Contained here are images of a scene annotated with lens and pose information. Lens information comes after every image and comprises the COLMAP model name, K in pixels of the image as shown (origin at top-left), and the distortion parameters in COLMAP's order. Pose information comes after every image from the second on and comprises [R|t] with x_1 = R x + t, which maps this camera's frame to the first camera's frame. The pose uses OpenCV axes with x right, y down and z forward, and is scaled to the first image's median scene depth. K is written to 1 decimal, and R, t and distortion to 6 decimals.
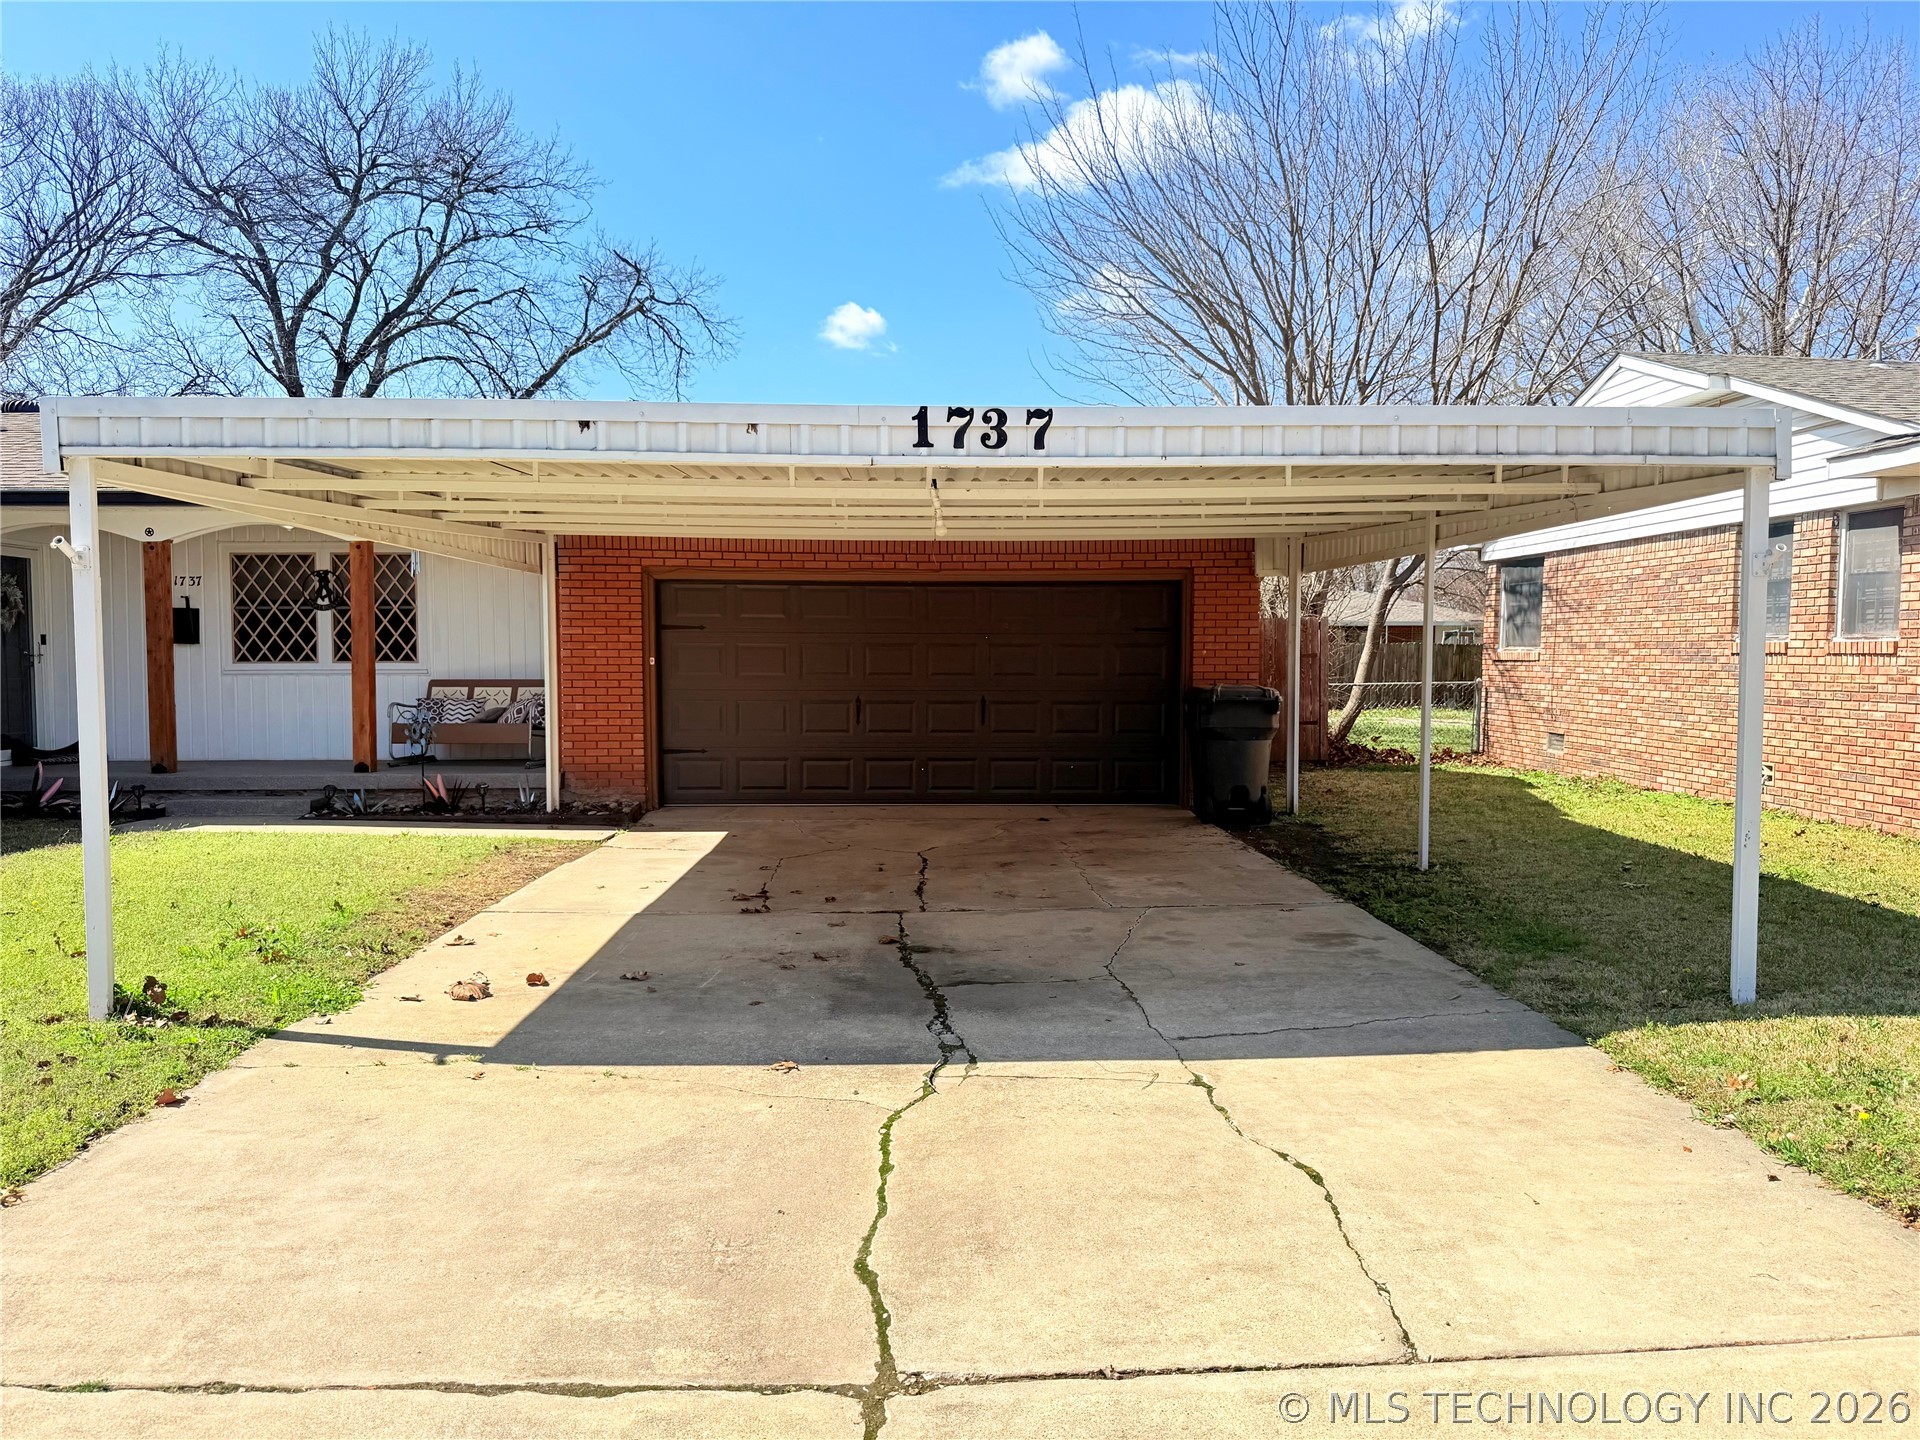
lens RADIAL K [[1357.8, 0, 960.0], [0, 1357.8, 720.0], [0, 0, 1]] dist [0.003443, 0.000599]
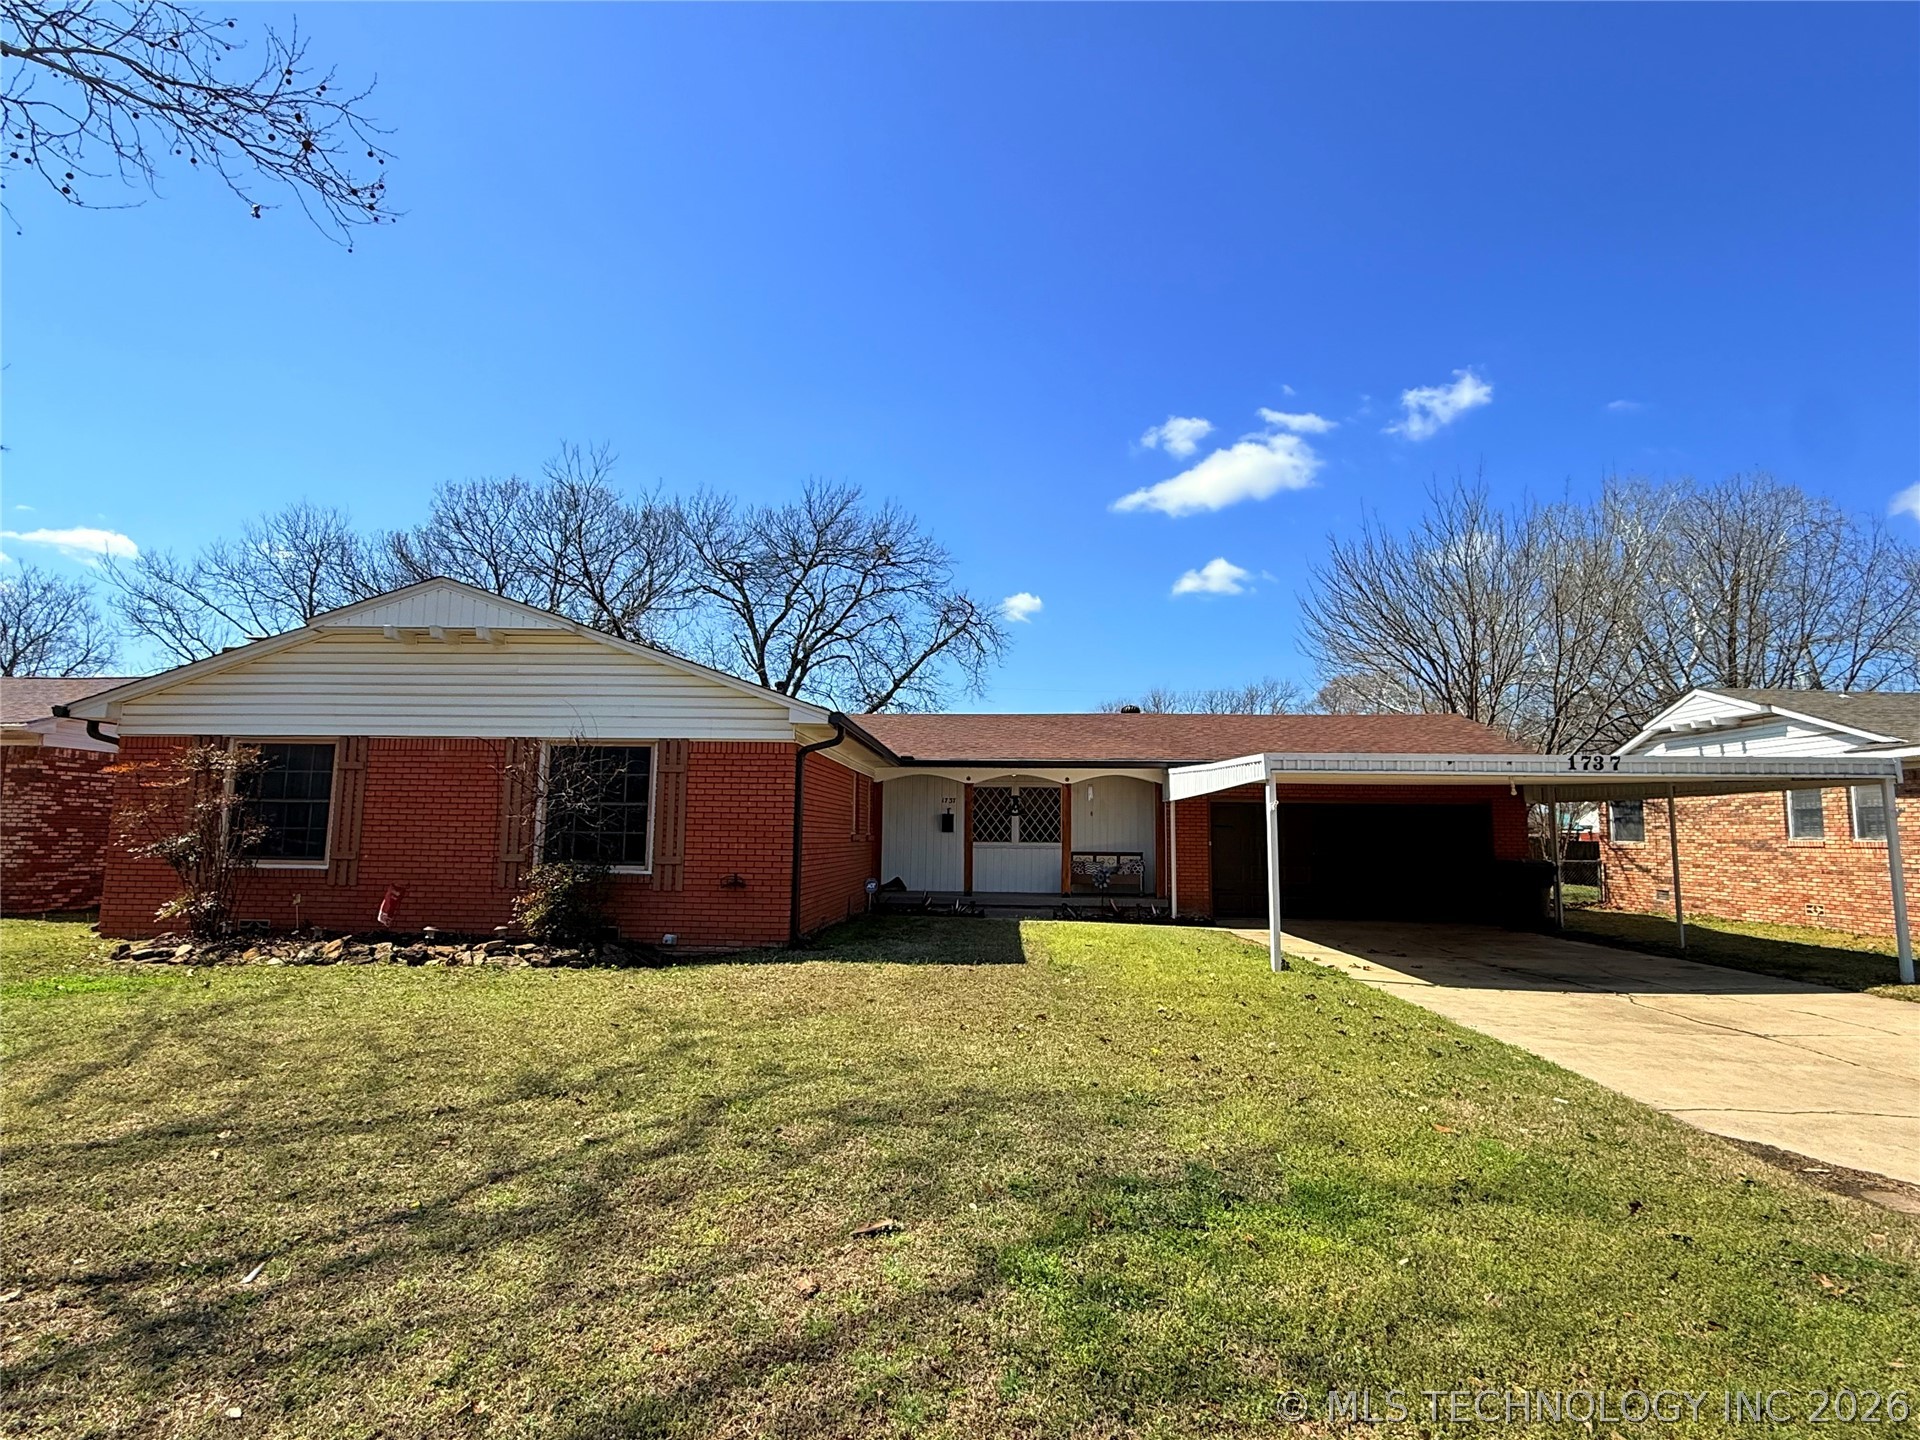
lens RADIAL K [[979.8, 0, 960.0], [0, 979.8, 720.0], [0, 0, 1]] dist [0.002538, 0.000633]
pose [[0.996552, 0.001621, -0.082950, -0.430857], [-0.015700, 0.985431, -0.169352, 0.024903], [0.081467, 0.170071, 0.982059, -0.433688]]
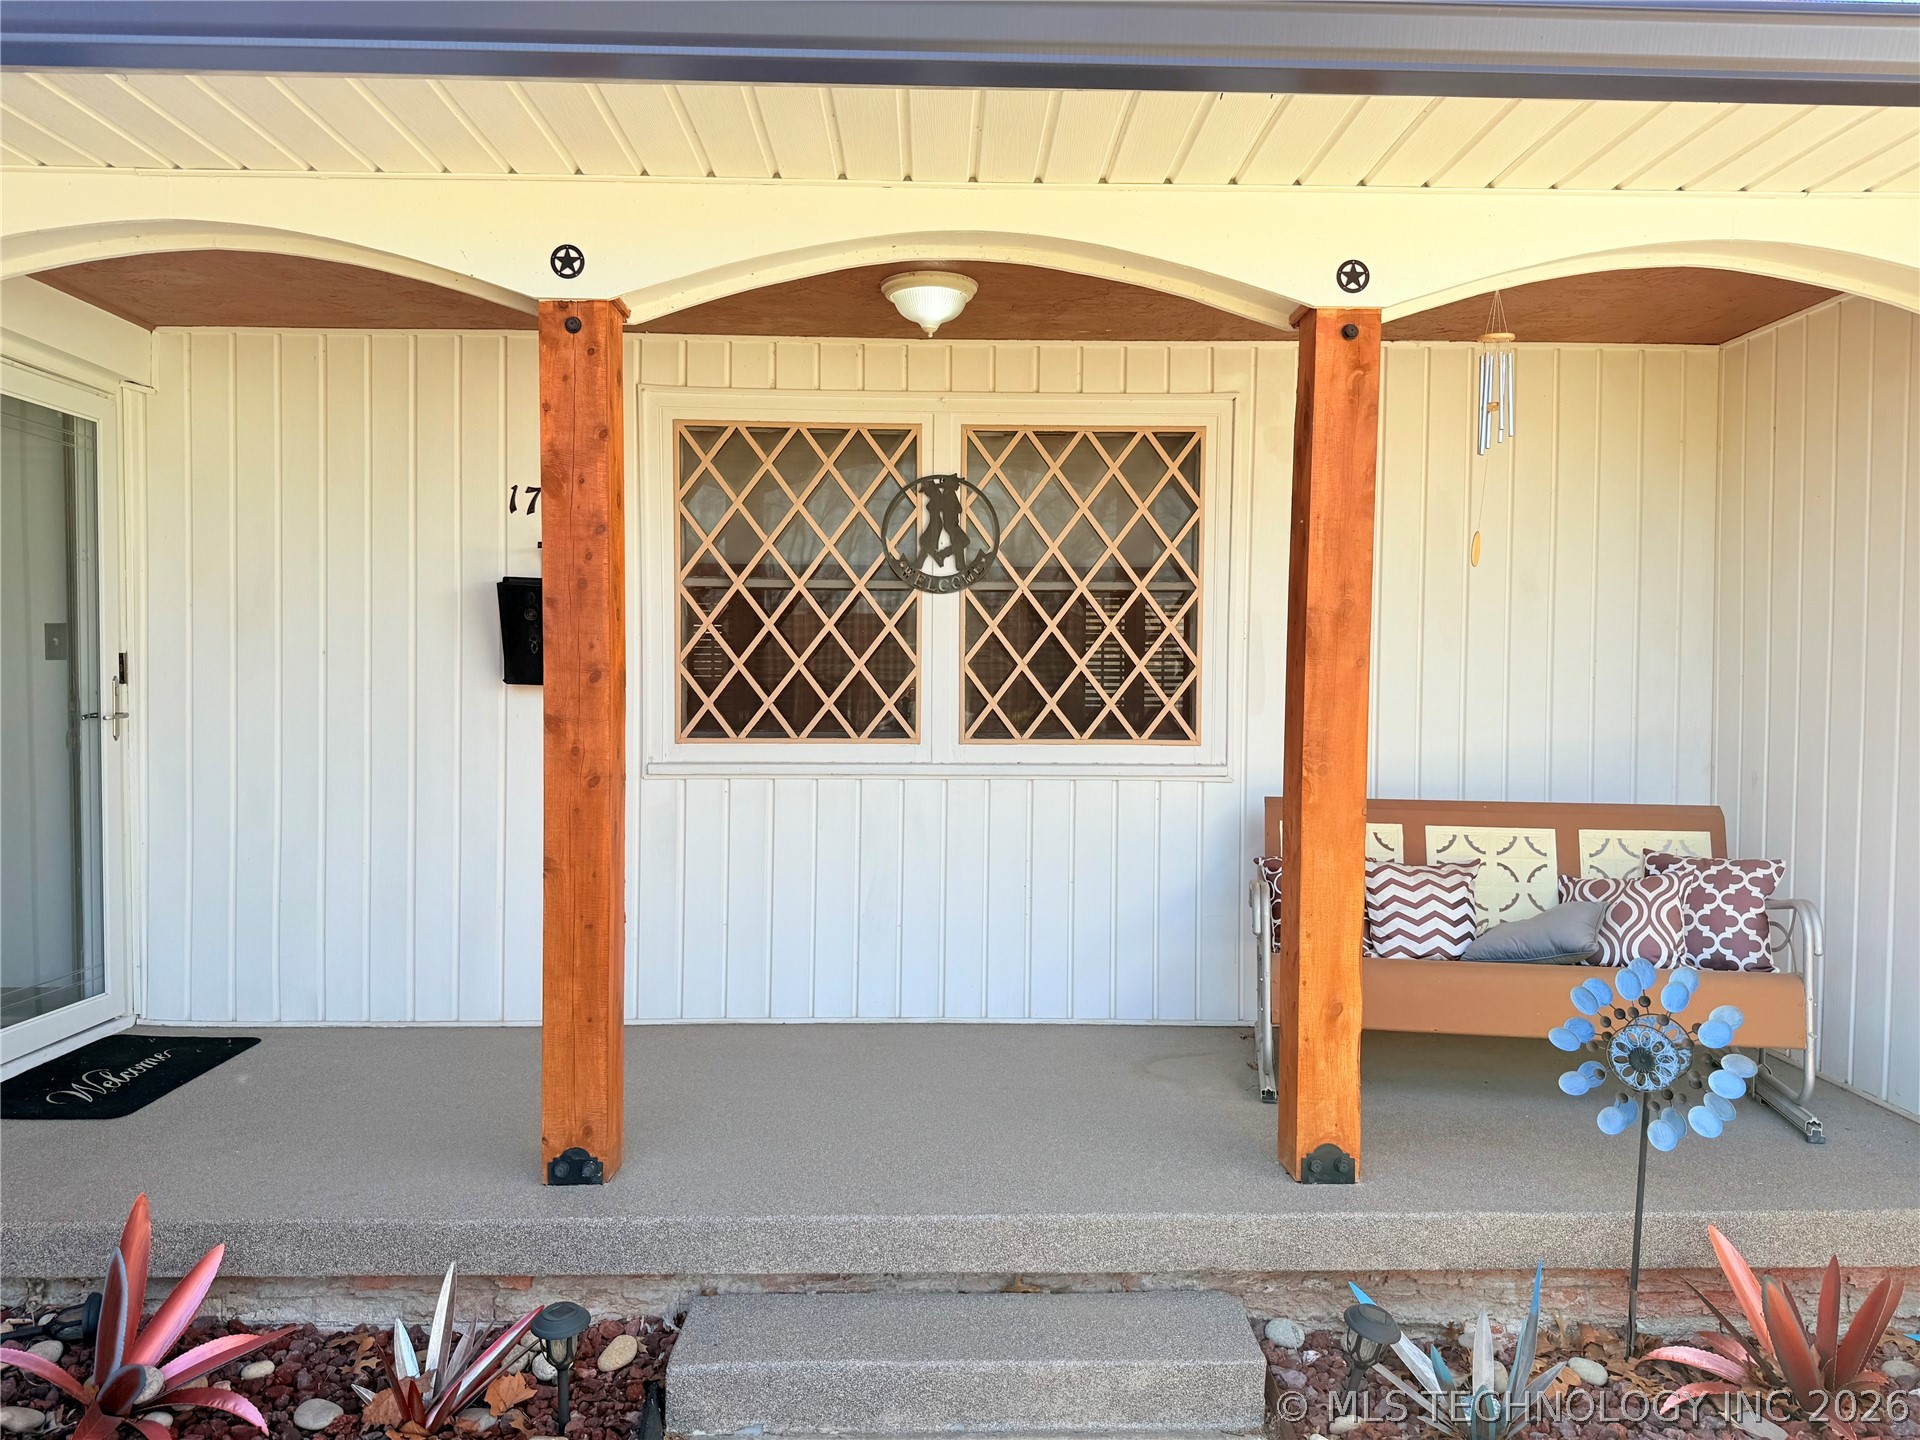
lens RADIAL K [[1490.0, 0, 960.0], [0, 1490.0, 720.0], [0, 0, 1]] dist [0.255442, -0.001194]
pose [[0.999462, 0.011582, -0.030686, -0.451606], [-0.012974, 0.998878, -0.045550, -0.030843], [0.030124, 0.045924, 0.998491, 0.622519]]
